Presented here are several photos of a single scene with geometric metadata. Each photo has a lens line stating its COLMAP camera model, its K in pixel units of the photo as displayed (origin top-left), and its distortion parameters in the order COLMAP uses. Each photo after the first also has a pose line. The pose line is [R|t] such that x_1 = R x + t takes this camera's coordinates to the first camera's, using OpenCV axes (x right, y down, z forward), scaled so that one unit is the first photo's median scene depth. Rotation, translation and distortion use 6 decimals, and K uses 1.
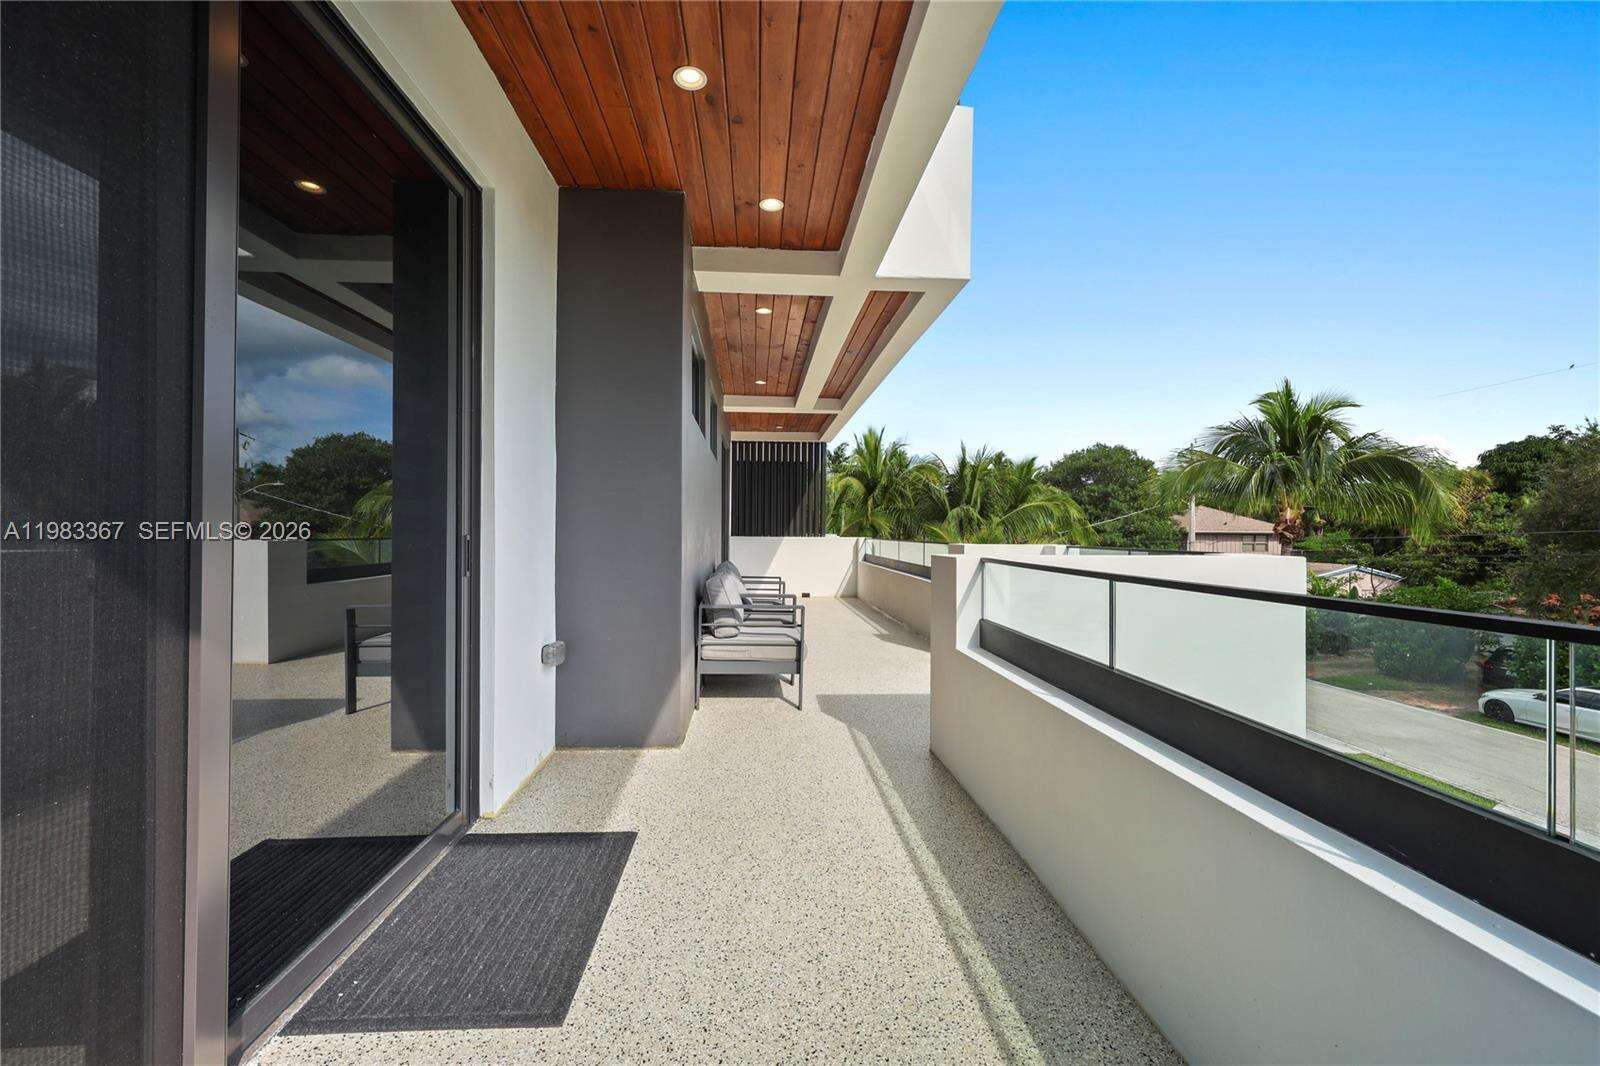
lens RADIAL K [[652.0, 0, 792.0], [0, 652.0, 534.8], [0, 0, 1]] dist [0.001621, 0.000148]
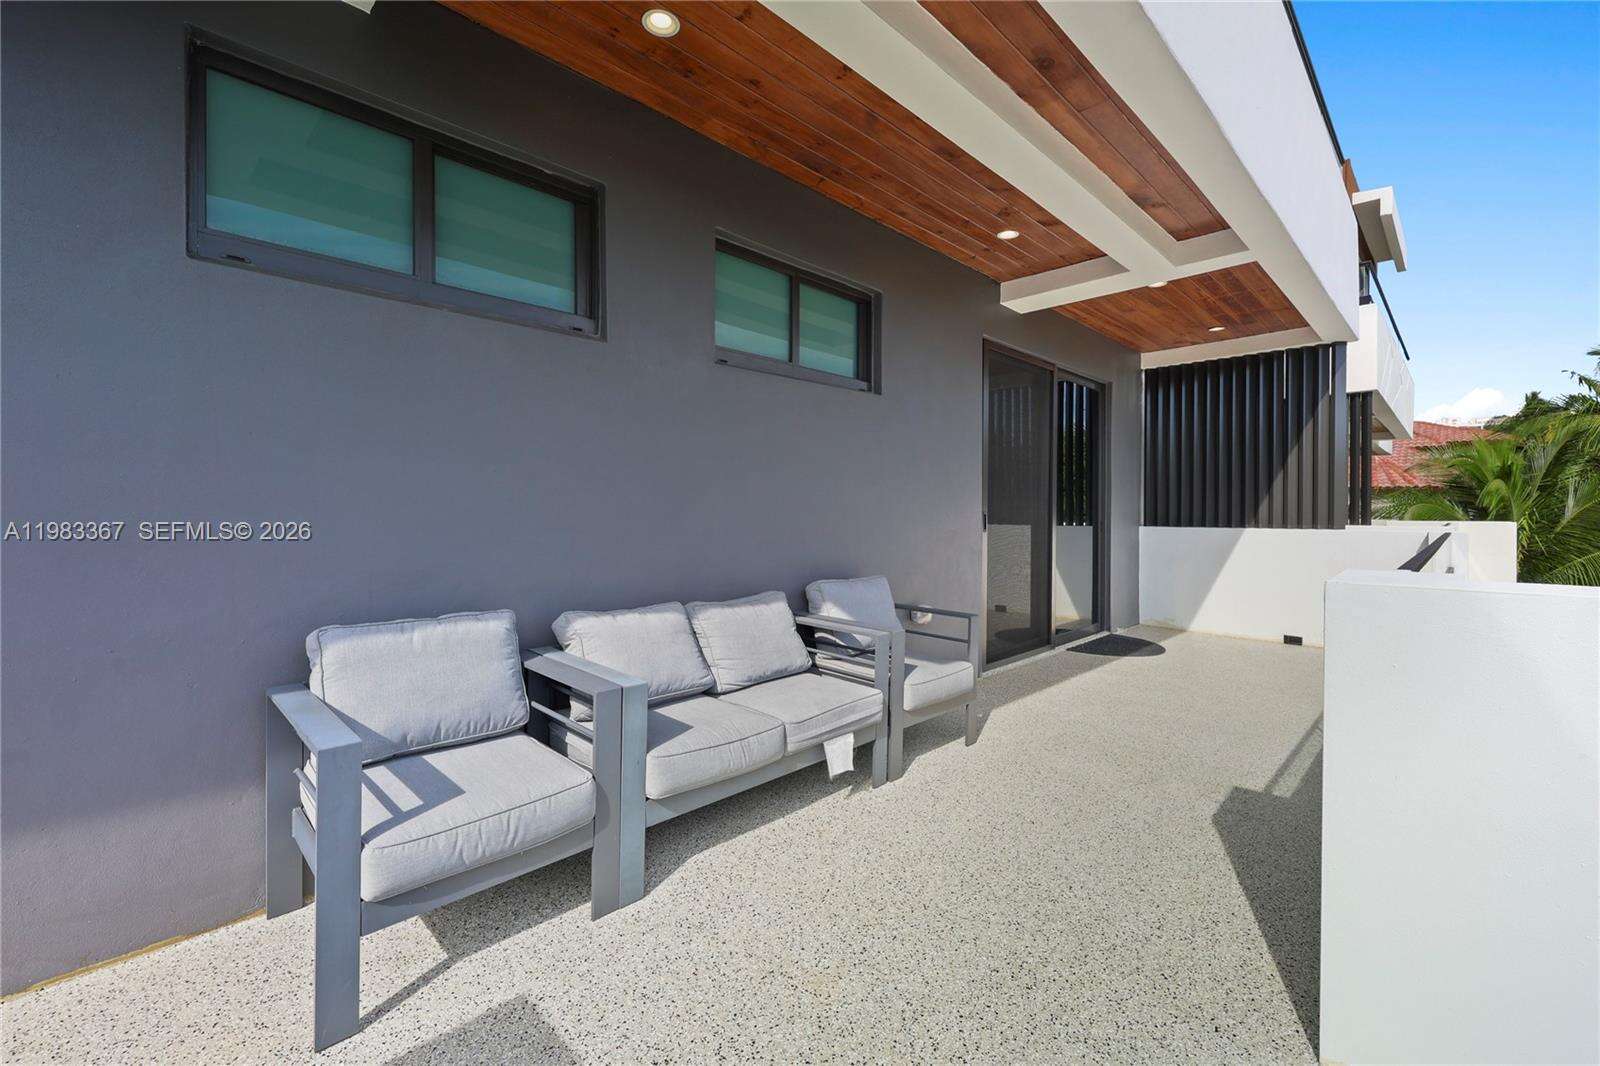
lens RADIAL K [[661.1, 0, 793.1], [0, 661.1, 517.1], [0, 0, 1]] dist [-0.000636, 0.000077]
pose [[0.654651, 0.000576, -0.755931, 0.073992], [-0.003314, 0.999992, -0.002109, -0.001868], [0.755924, 0.003886, 0.654648, 0.161045]]
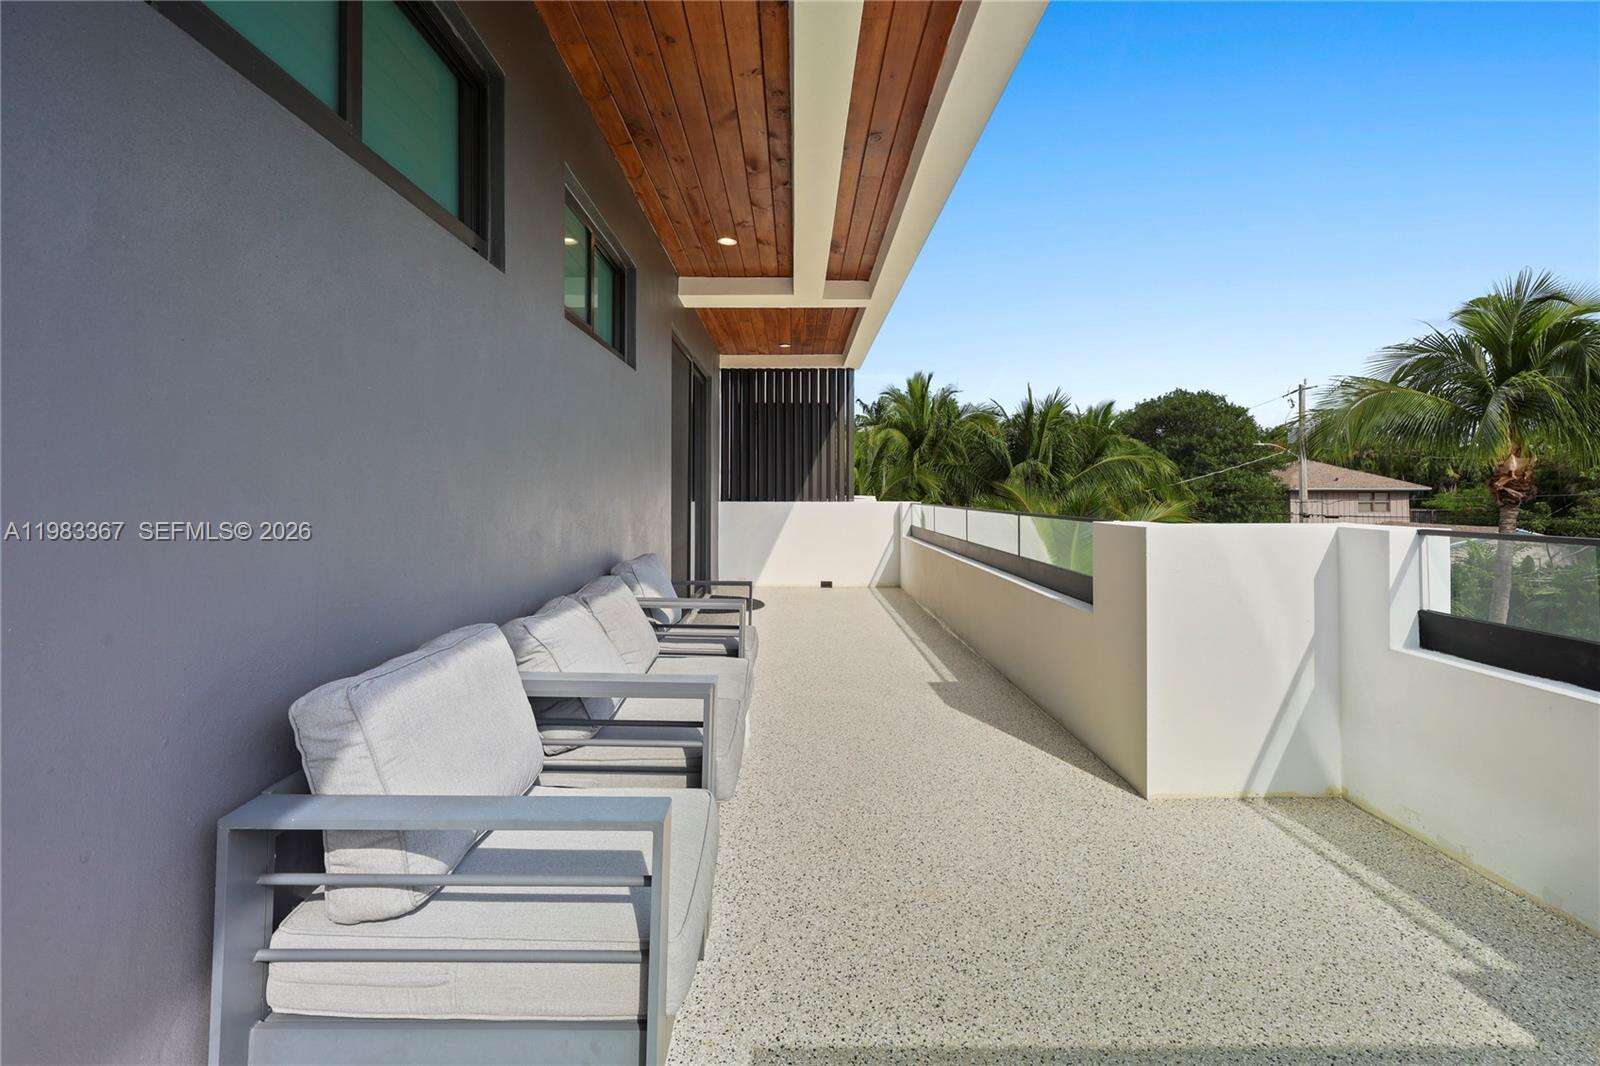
lens RADIAL K [[669.4, 0, 778.2], [0, 669.4, 481.3], [0, 0, 1]] dist [-0.000098, 0.000054]
pose [[0.996588, -0.009302, -0.082015, 0.013588], [0.007534, 0.999733, -0.021850, -0.001786], [0.082196, 0.021157, 0.996392, 0.125775]]
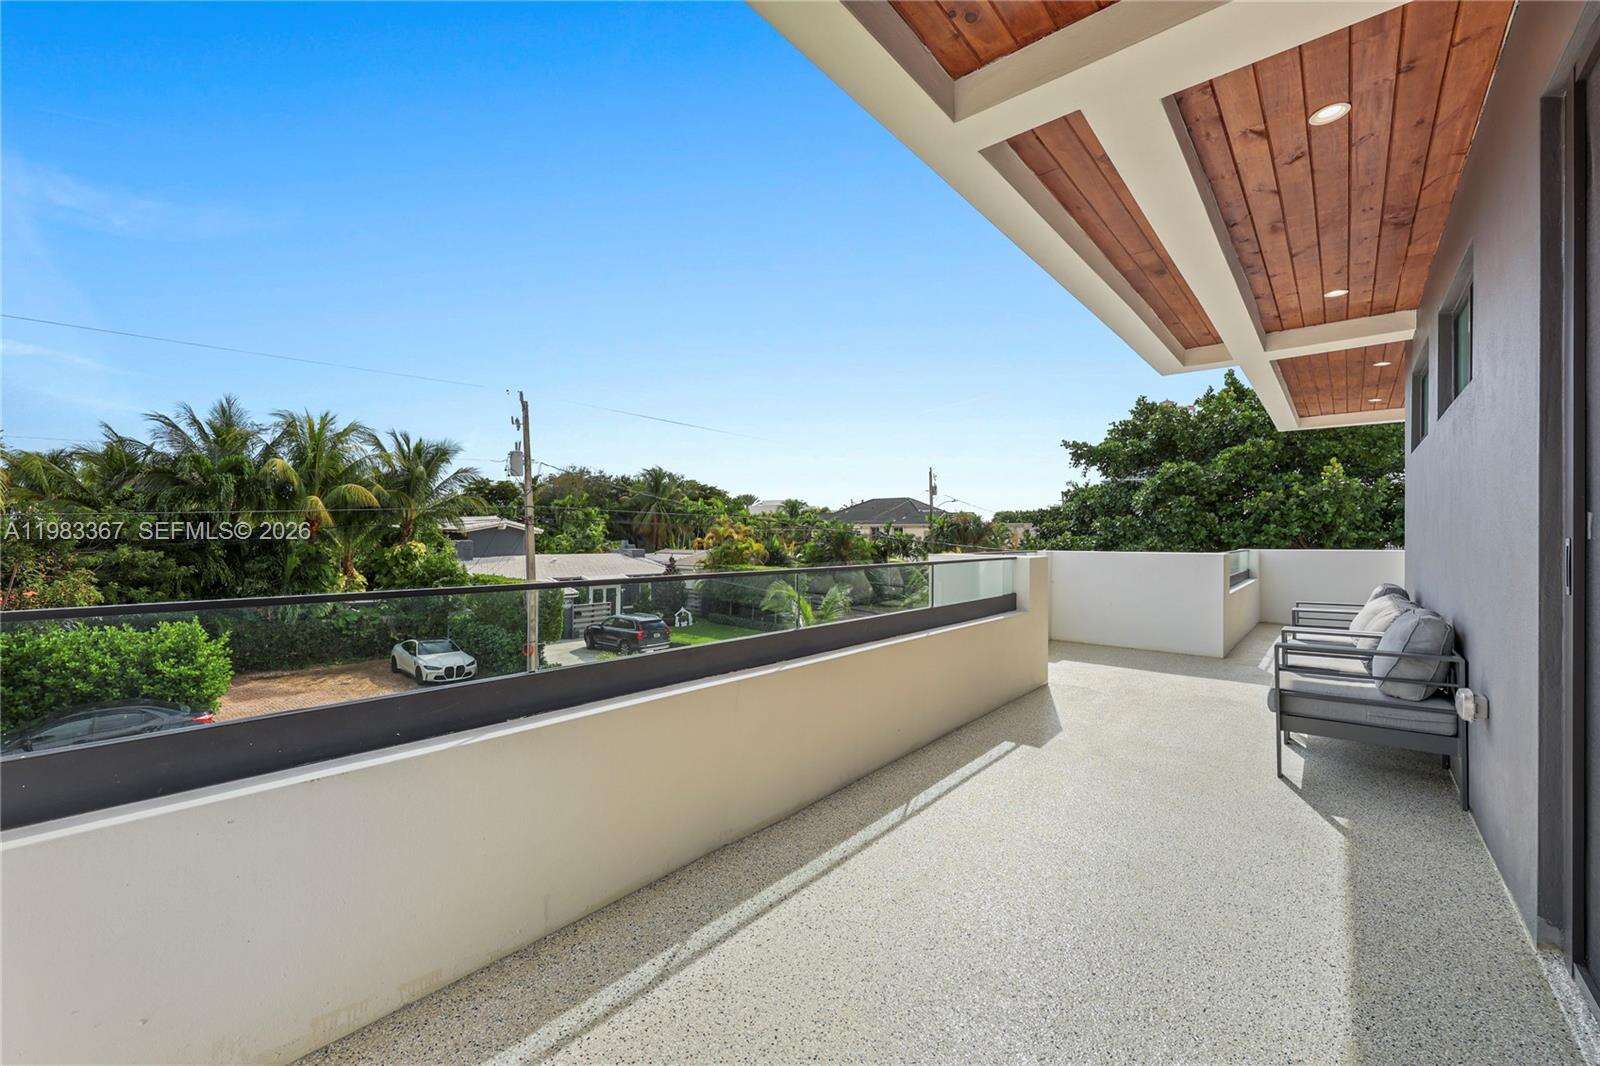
lens RADIAL K [[652.0, 0, 792.0], [0, 652.0, 534.8], [0, 0, 1]] dist [0.001621, 0.000148]
pose [[-0.723859, 0.006135, 0.689920, -0.024020], [-0.003884, 0.999908, -0.012967, -0.001889], [-0.689937, -0.012065, -0.723769, 0.439365]]
